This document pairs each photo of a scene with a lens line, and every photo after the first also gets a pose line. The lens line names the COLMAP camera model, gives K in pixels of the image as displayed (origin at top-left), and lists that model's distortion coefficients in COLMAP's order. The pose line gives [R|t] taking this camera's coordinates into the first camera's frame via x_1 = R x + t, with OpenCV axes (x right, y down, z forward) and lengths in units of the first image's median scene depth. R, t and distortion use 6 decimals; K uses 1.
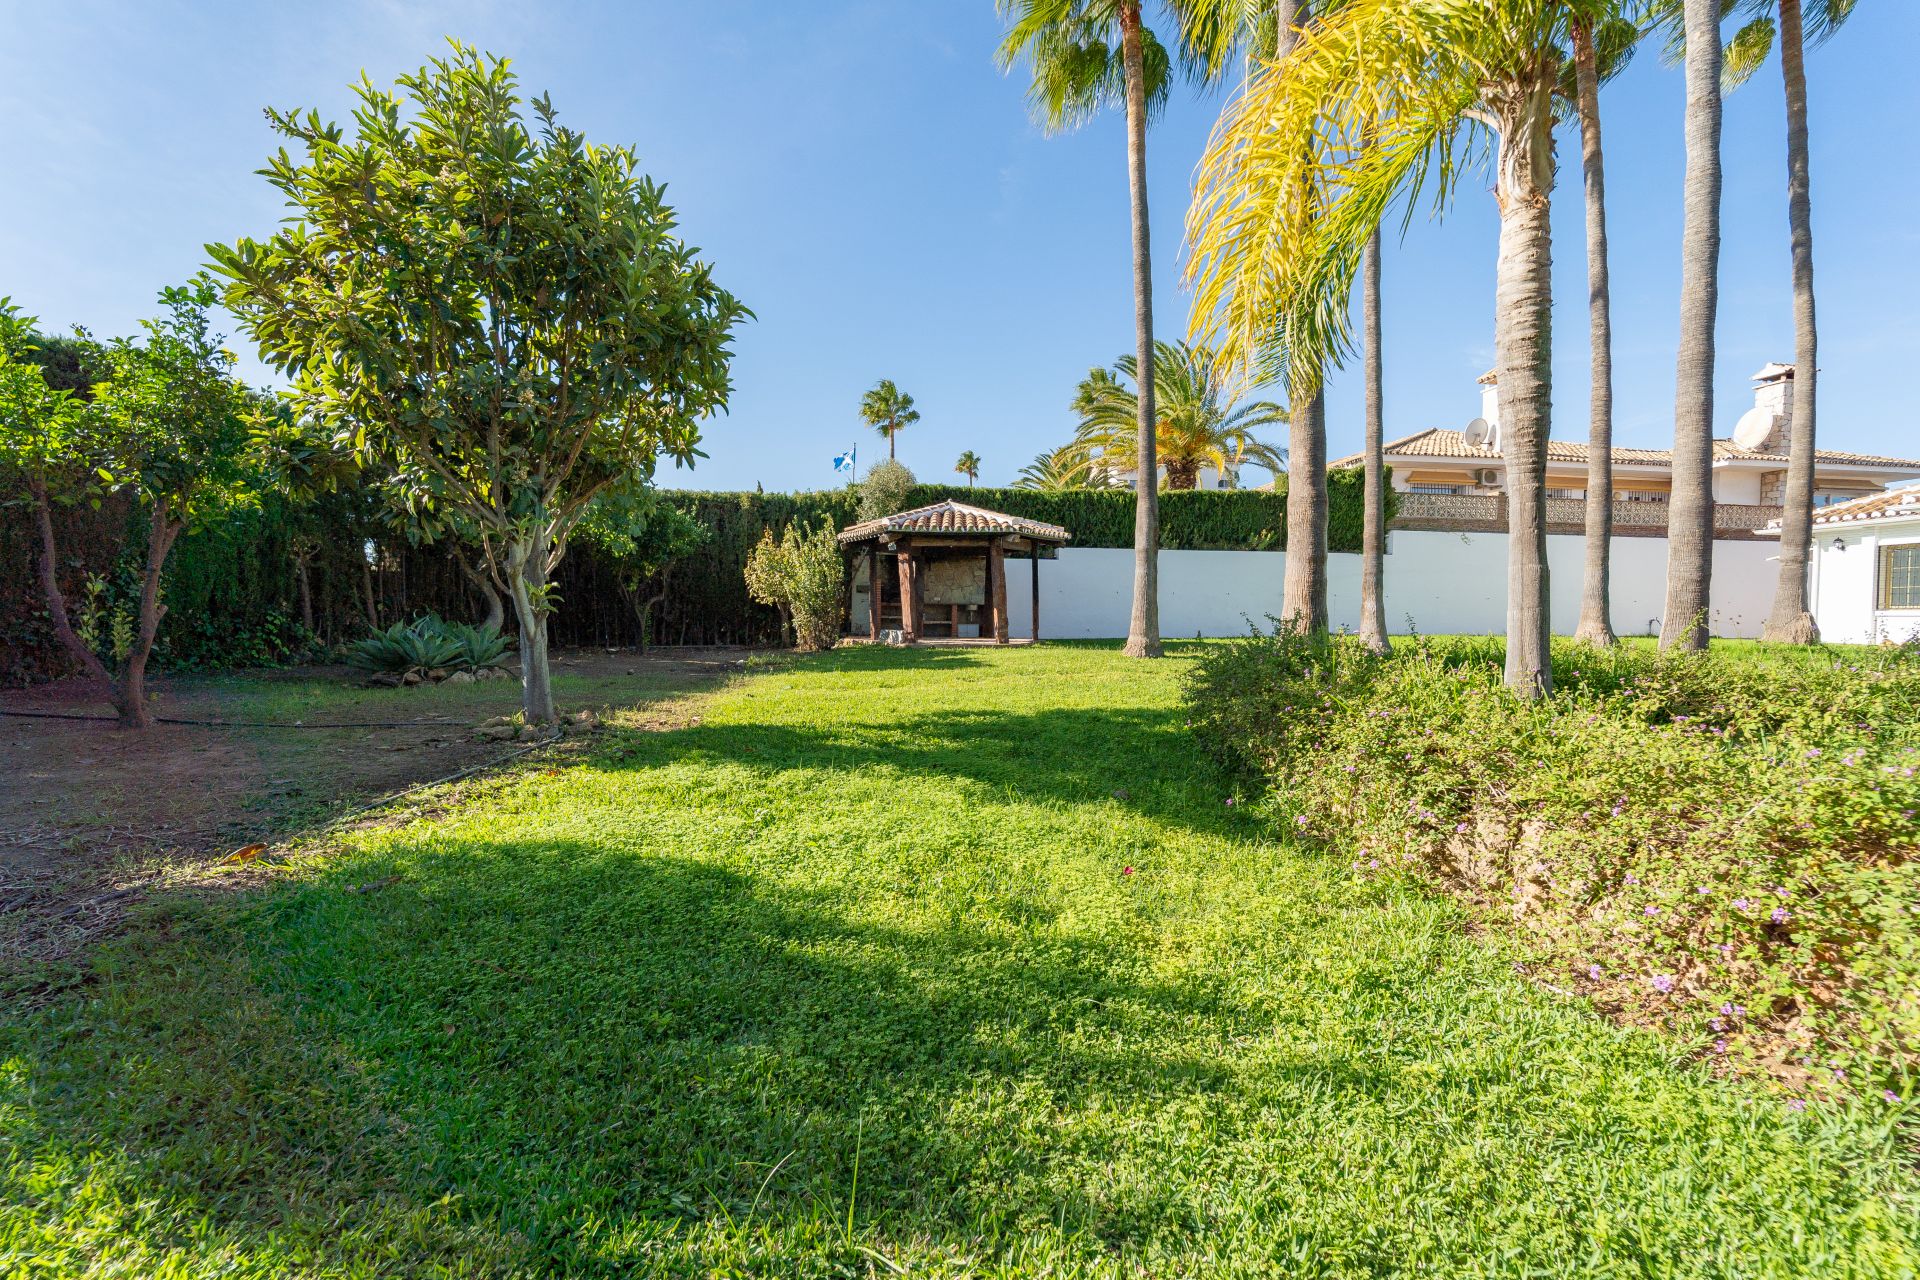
lens RADIAL K [[774.4, 0, 960.0], [0, 774.4, 640.0], [0, 0, 1]] dist [0.000284, 0.000028]
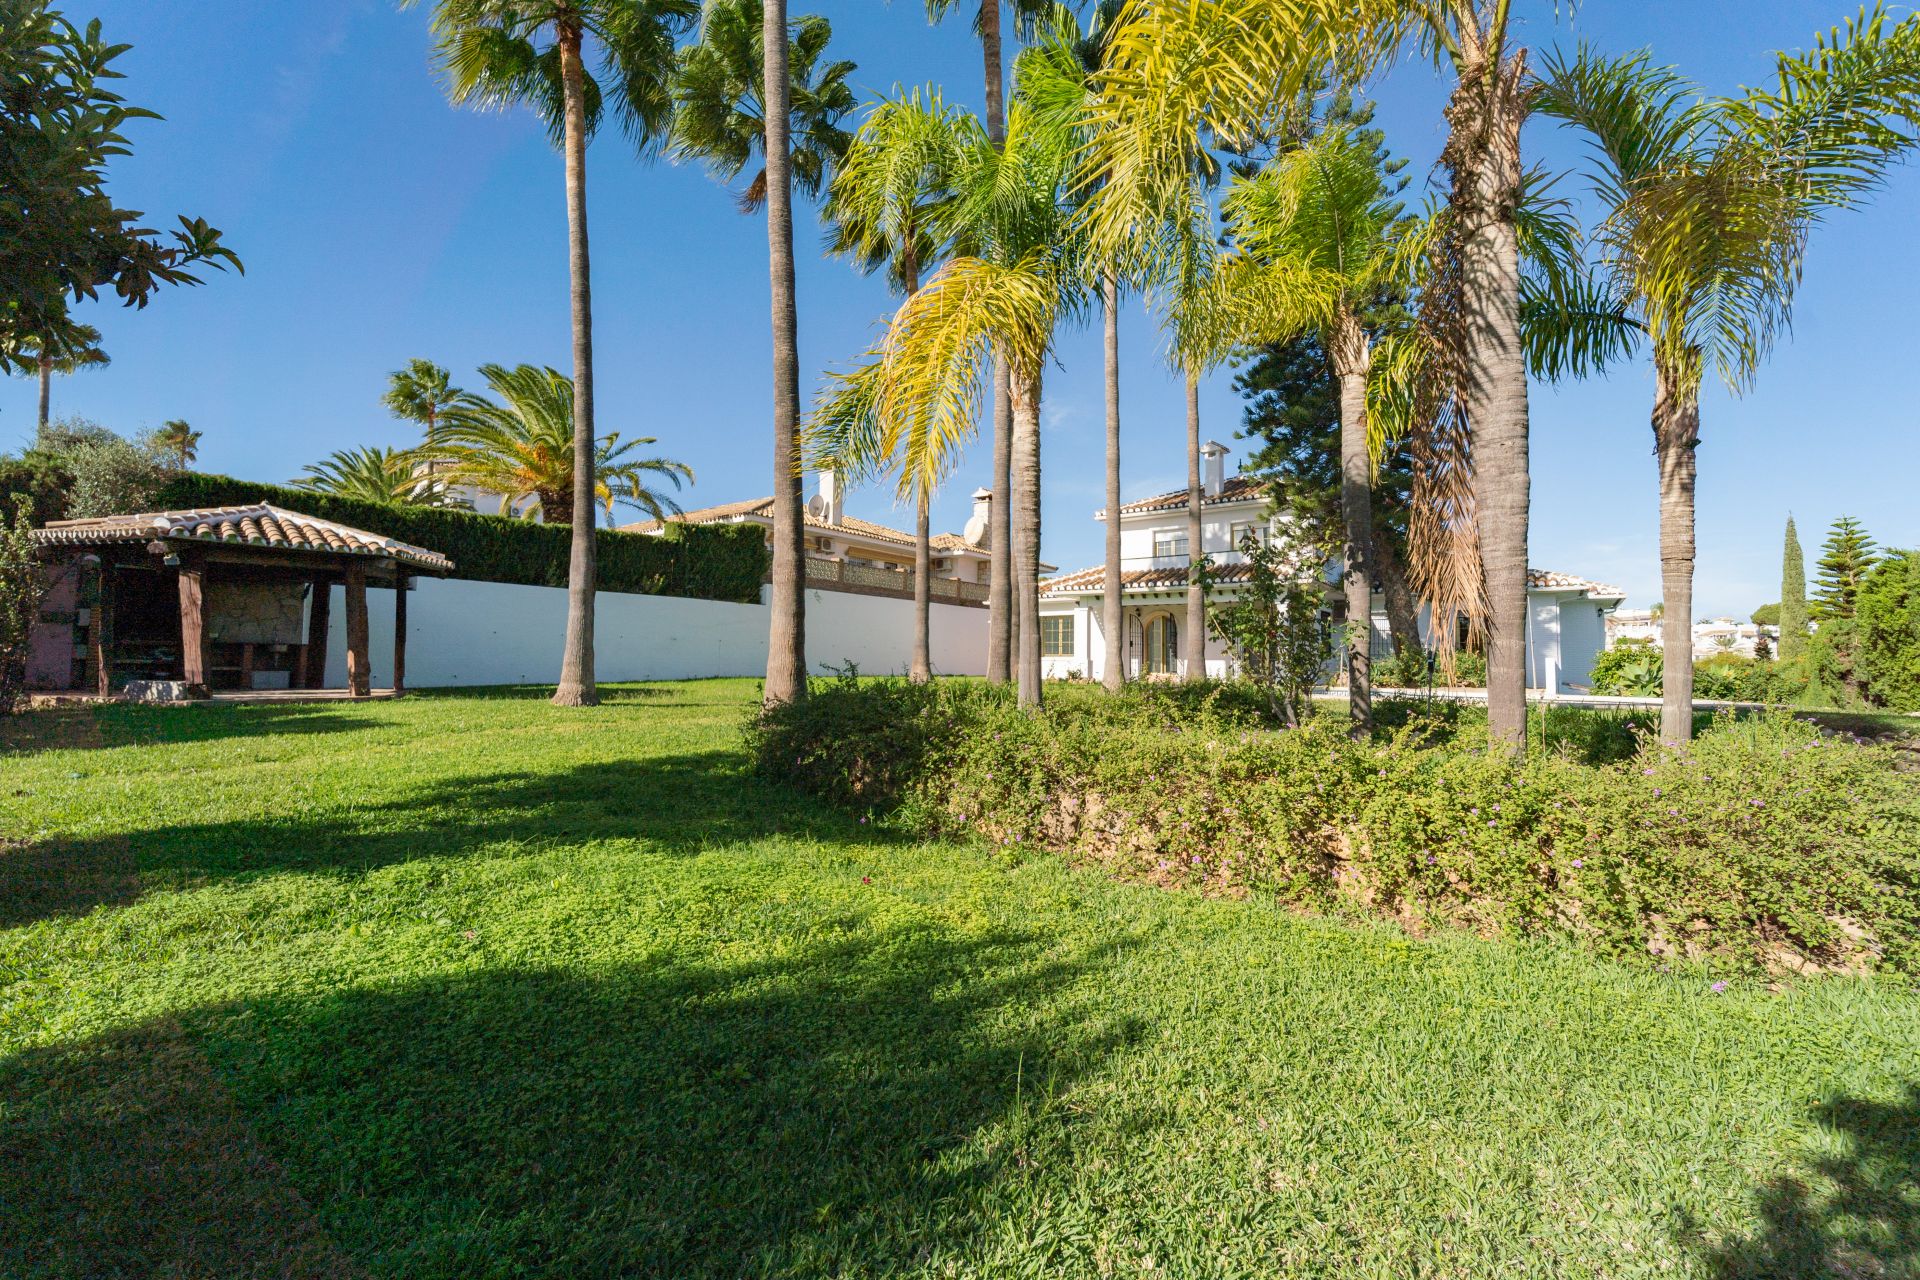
lens RADIAL K [[802.9, 0, 963.8], [0, 802.9, 626.8], [0, 0, 1]] dist [-0.000466, 0.000119]
pose [[0.683684, 0.031394, 0.729103, -0.121206], [0.018982, 0.997971, -0.060771, -0.004046], [-0.729531, 0.055388, 0.681701, 0.000648]]
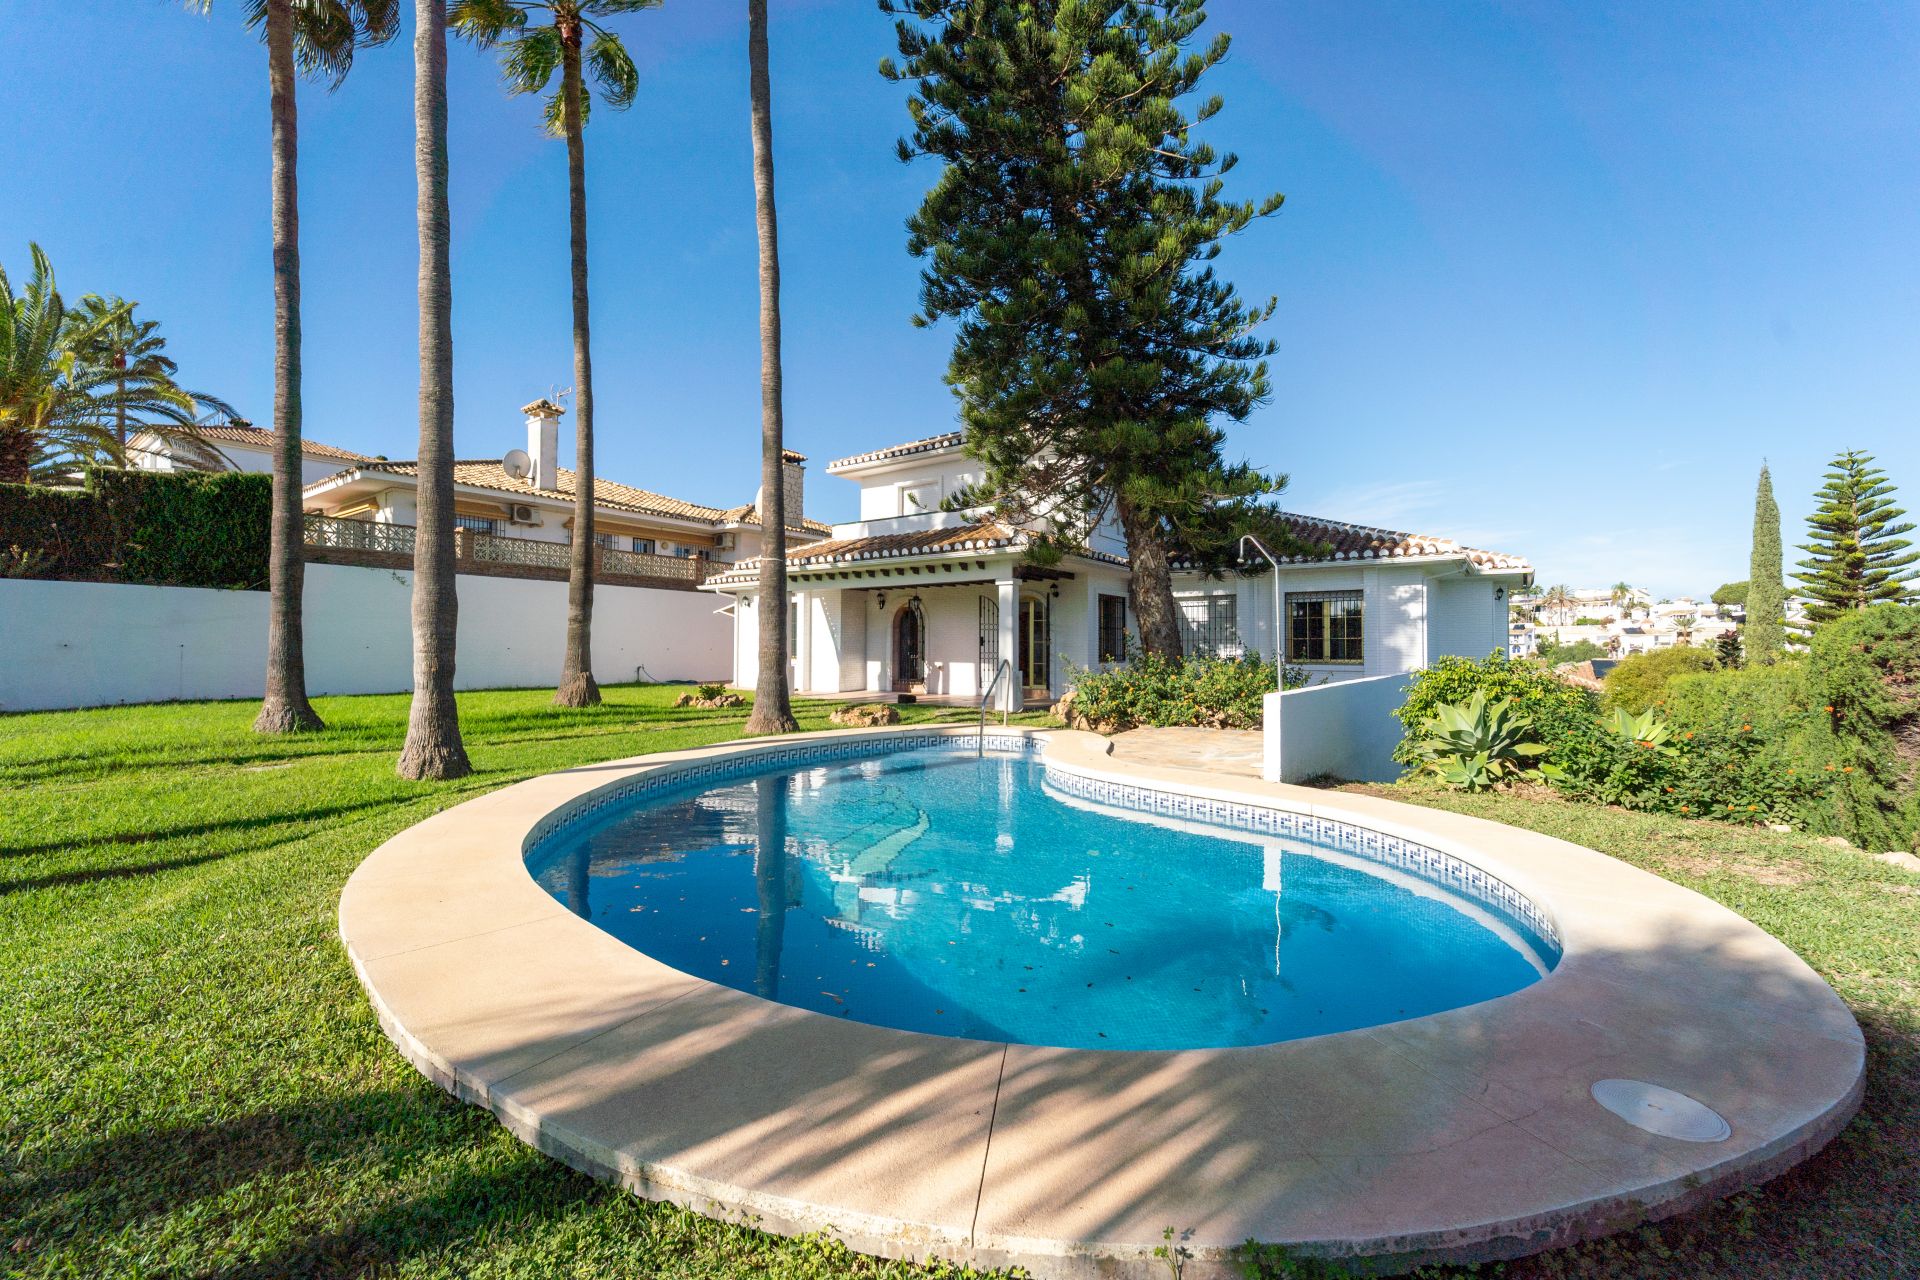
lens RADIAL K [[774.4, 0, 960.0], [0, 774.4, 640.0], [0, 0, 1]] dist [0.000284, 0.000028]
pose [[0.679401, -0.000726, 0.733766, 0.535854], [0.026896, 0.999352, -0.023914, -0.032424], [-0.733274, 0.035982, 0.678981, -0.017697]]
